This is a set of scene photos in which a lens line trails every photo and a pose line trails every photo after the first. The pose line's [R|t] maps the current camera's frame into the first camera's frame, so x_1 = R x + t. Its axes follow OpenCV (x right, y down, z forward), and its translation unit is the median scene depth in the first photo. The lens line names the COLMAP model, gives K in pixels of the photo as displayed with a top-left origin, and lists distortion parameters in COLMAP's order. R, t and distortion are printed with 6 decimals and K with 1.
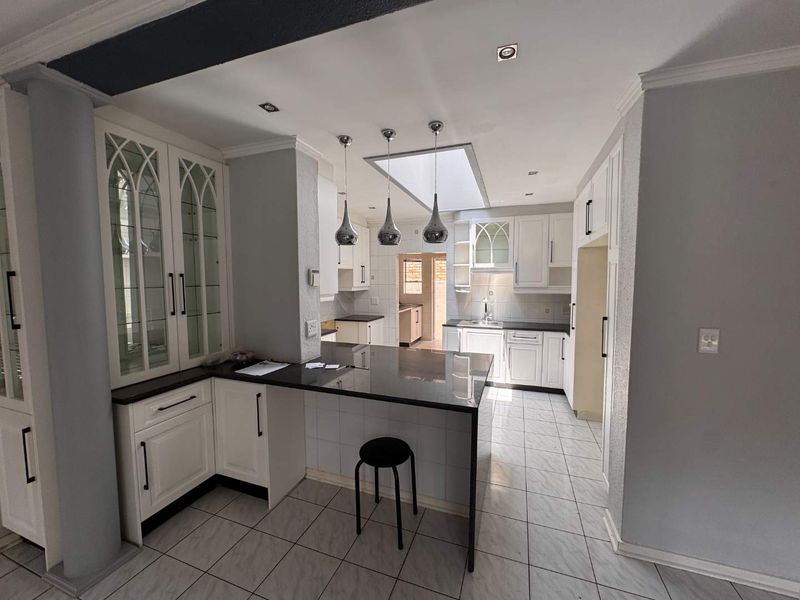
lens RADIAL K [[322.9, 0, 400.0], [0, 322.9, 300.0], [0, 0, 1]] dist [-0.000385, 0.000443]
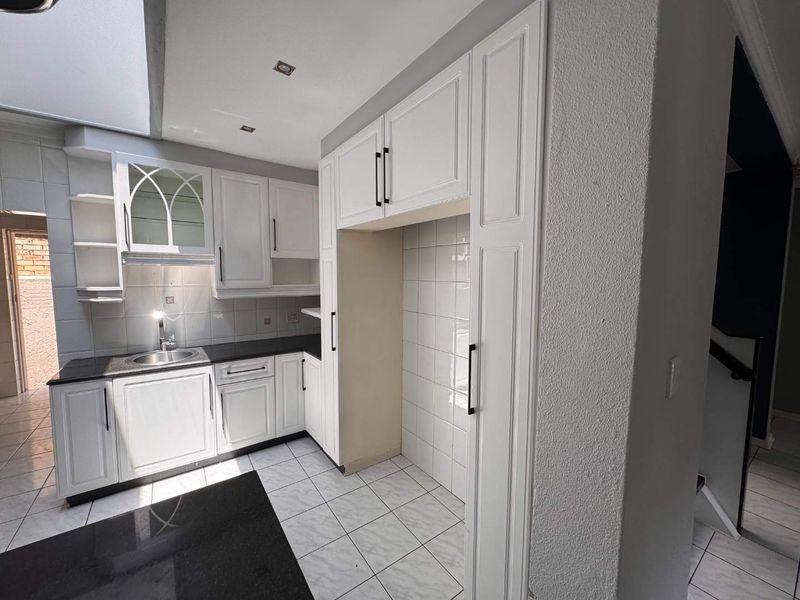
lens RADIAL K [[322.9, 0, 400.0], [0, 322.9, 300.0], [0, 0, 1]] dist [-0.000385, 0.000443]
pose [[0.564532, -0.057175, 0.823428, 0.049025], [0.046794, 0.998211, 0.037230, -0.024451], [-0.824084, 0.017514, 0.566197, 0.375677]]
